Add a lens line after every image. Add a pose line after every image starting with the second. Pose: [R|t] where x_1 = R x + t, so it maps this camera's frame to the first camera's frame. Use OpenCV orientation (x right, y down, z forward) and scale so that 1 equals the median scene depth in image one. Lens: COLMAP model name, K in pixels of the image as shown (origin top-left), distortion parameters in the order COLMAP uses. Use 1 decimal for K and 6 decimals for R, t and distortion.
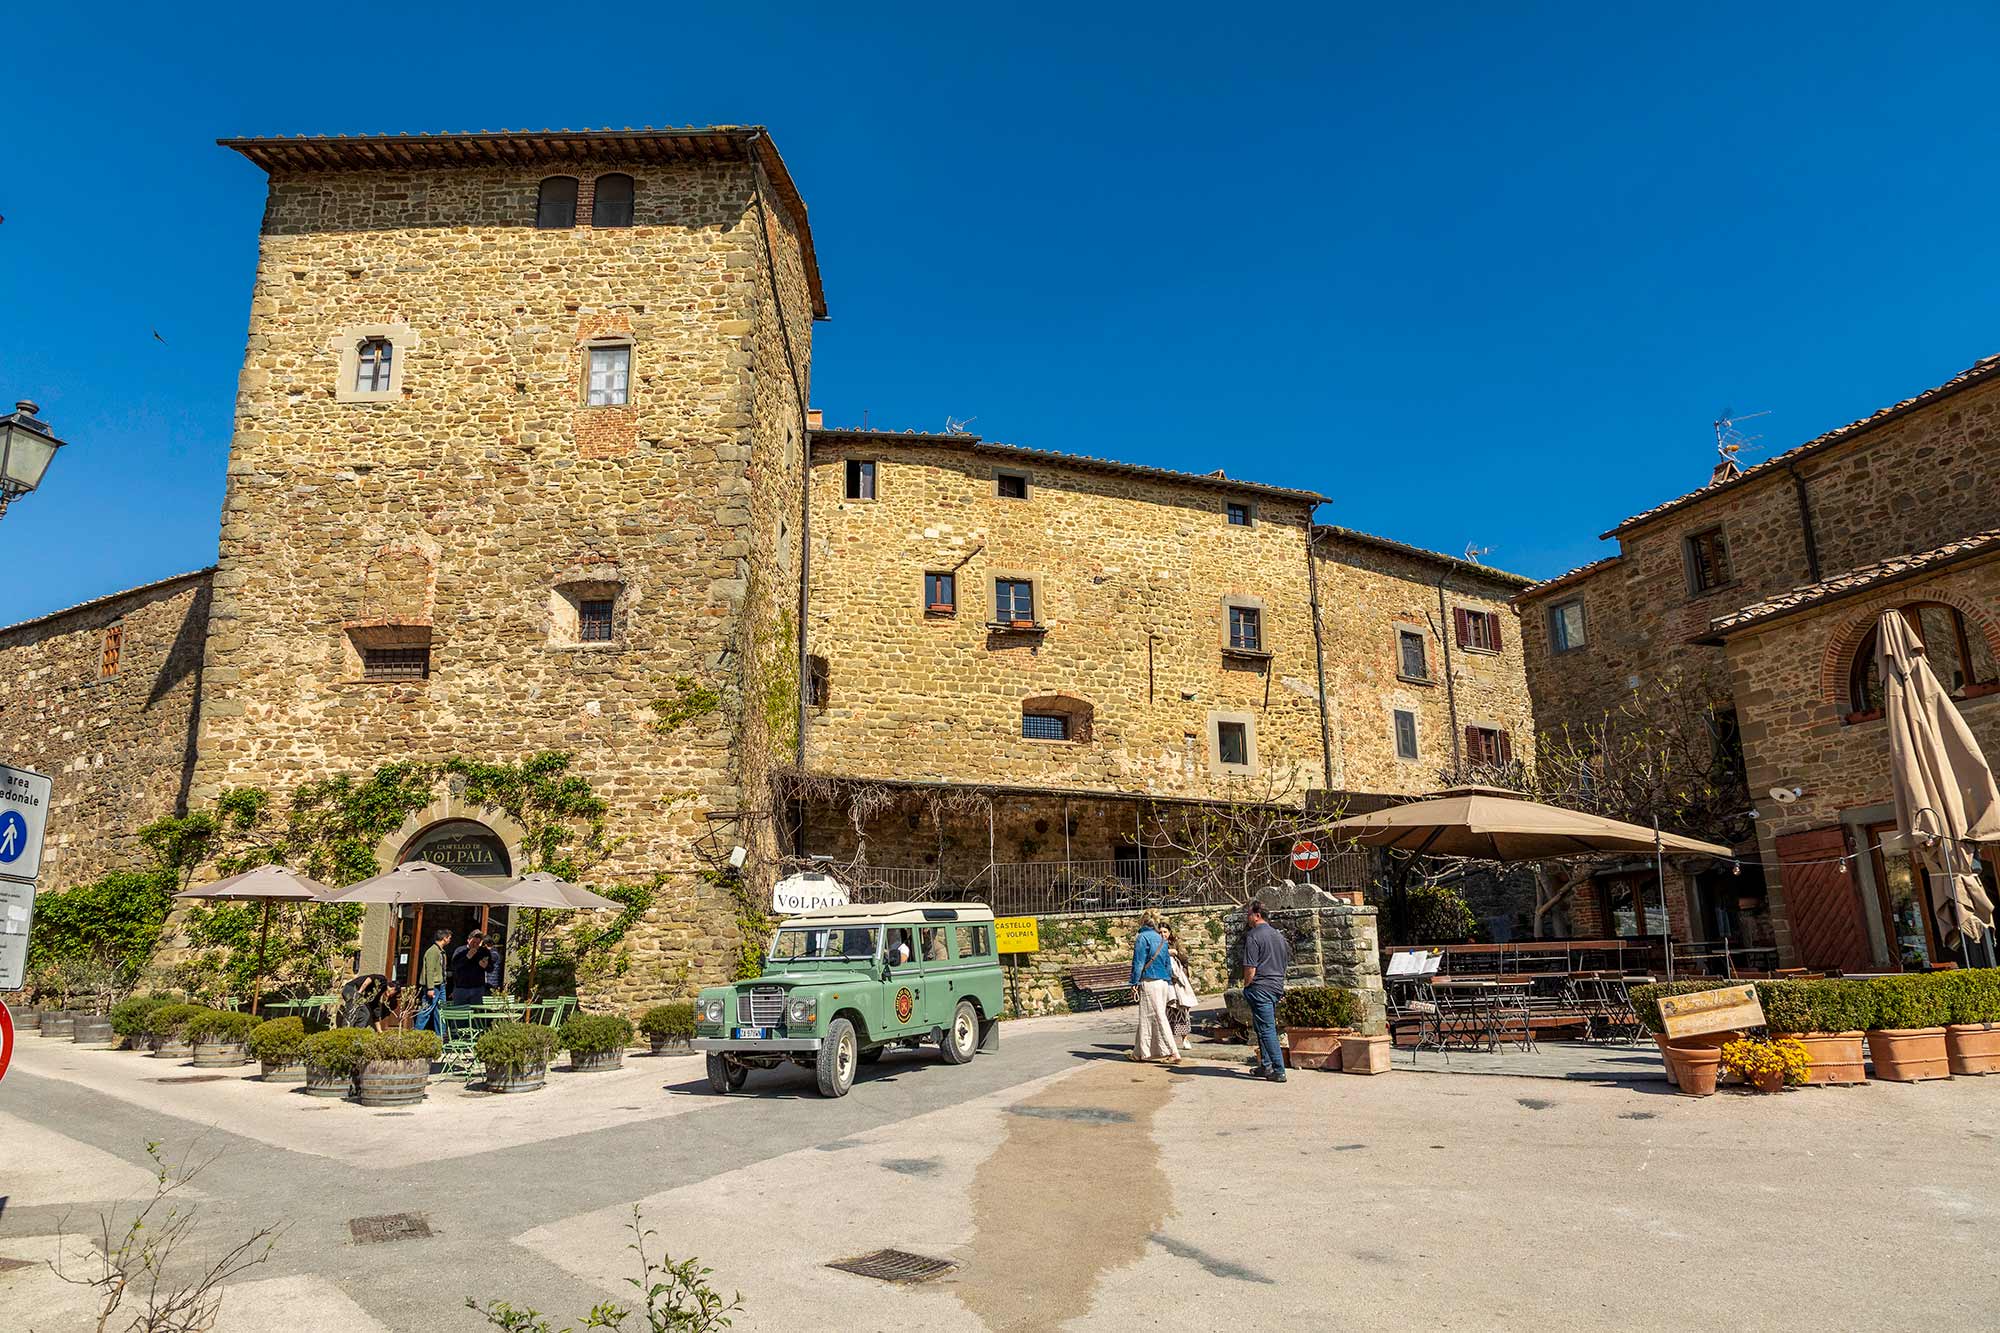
lens RADIAL K [[1318.6, 0, 1000.0], [0, 1318.6, 666.5], [0, 0, 1]] dist [-0.003909, -0.000103]
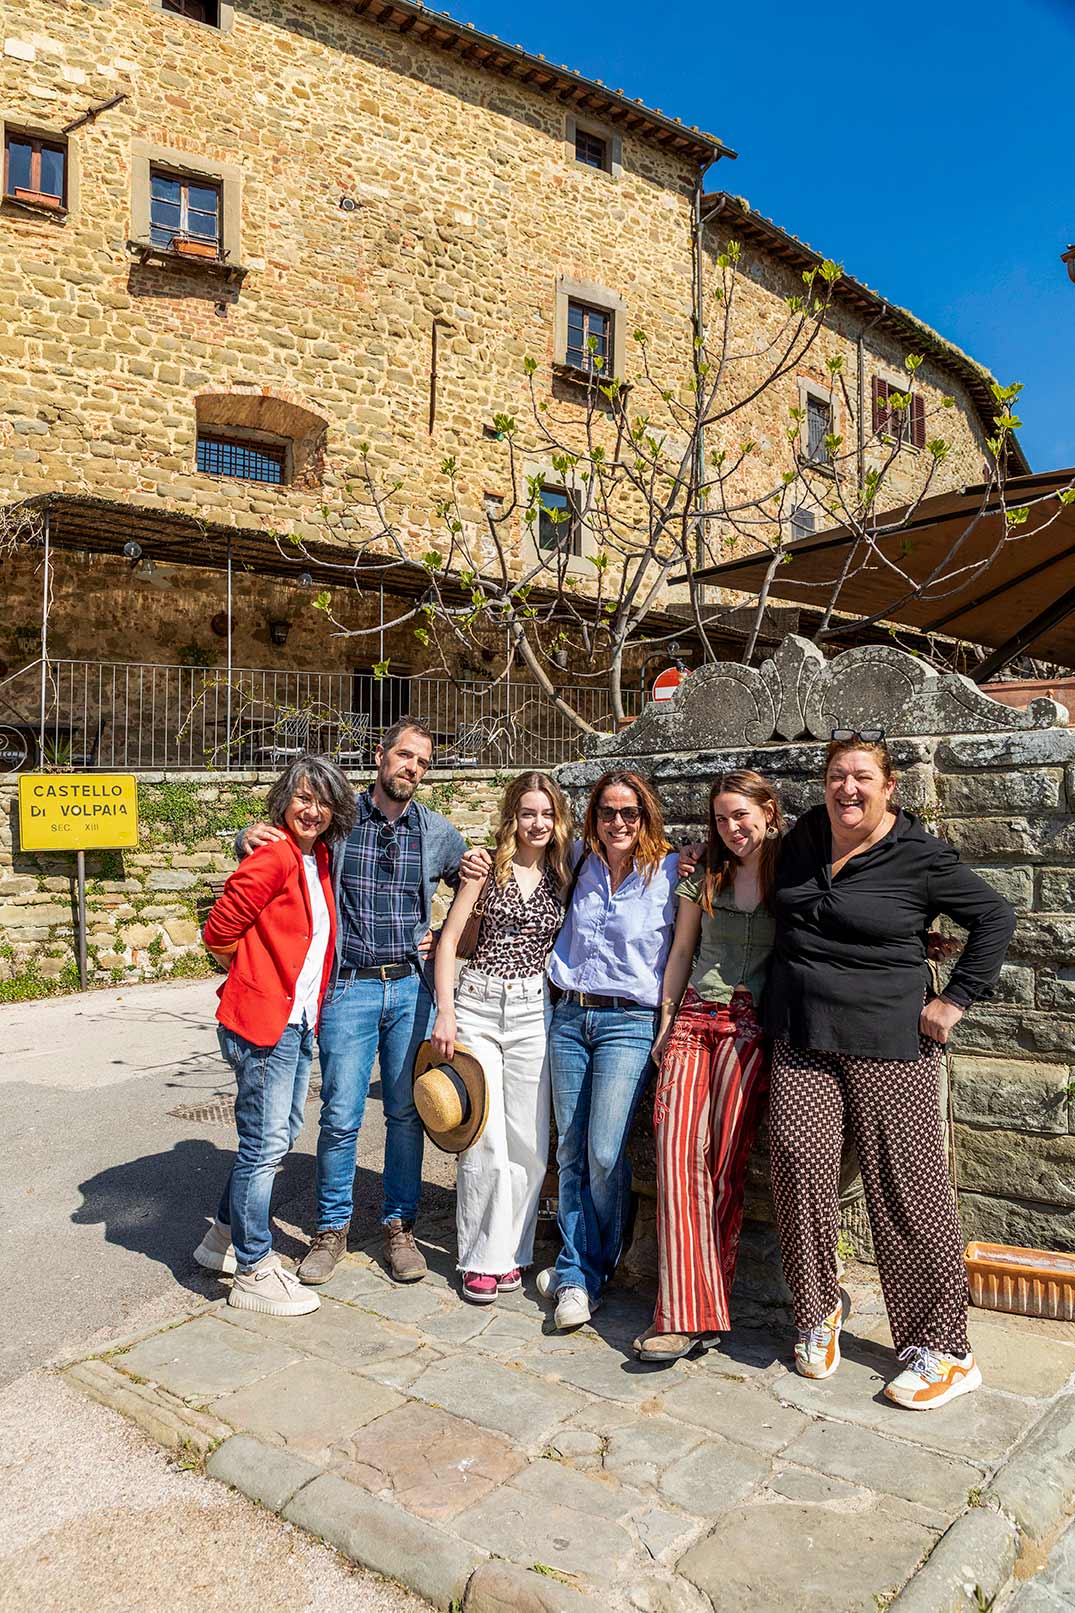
lens RADIAL K [[1337.2, 0, 537.5], [0, 1337.2, 806.5], [0, 0, 1]] dist [0.000480, 0.001585]
pose [[0.984281, 0.026663, 0.174586, 0.063785], [-0.059846, 0.980406, 0.187675, 0.078972], [-0.166161, -0.195174, 0.966591, 0.393870]]
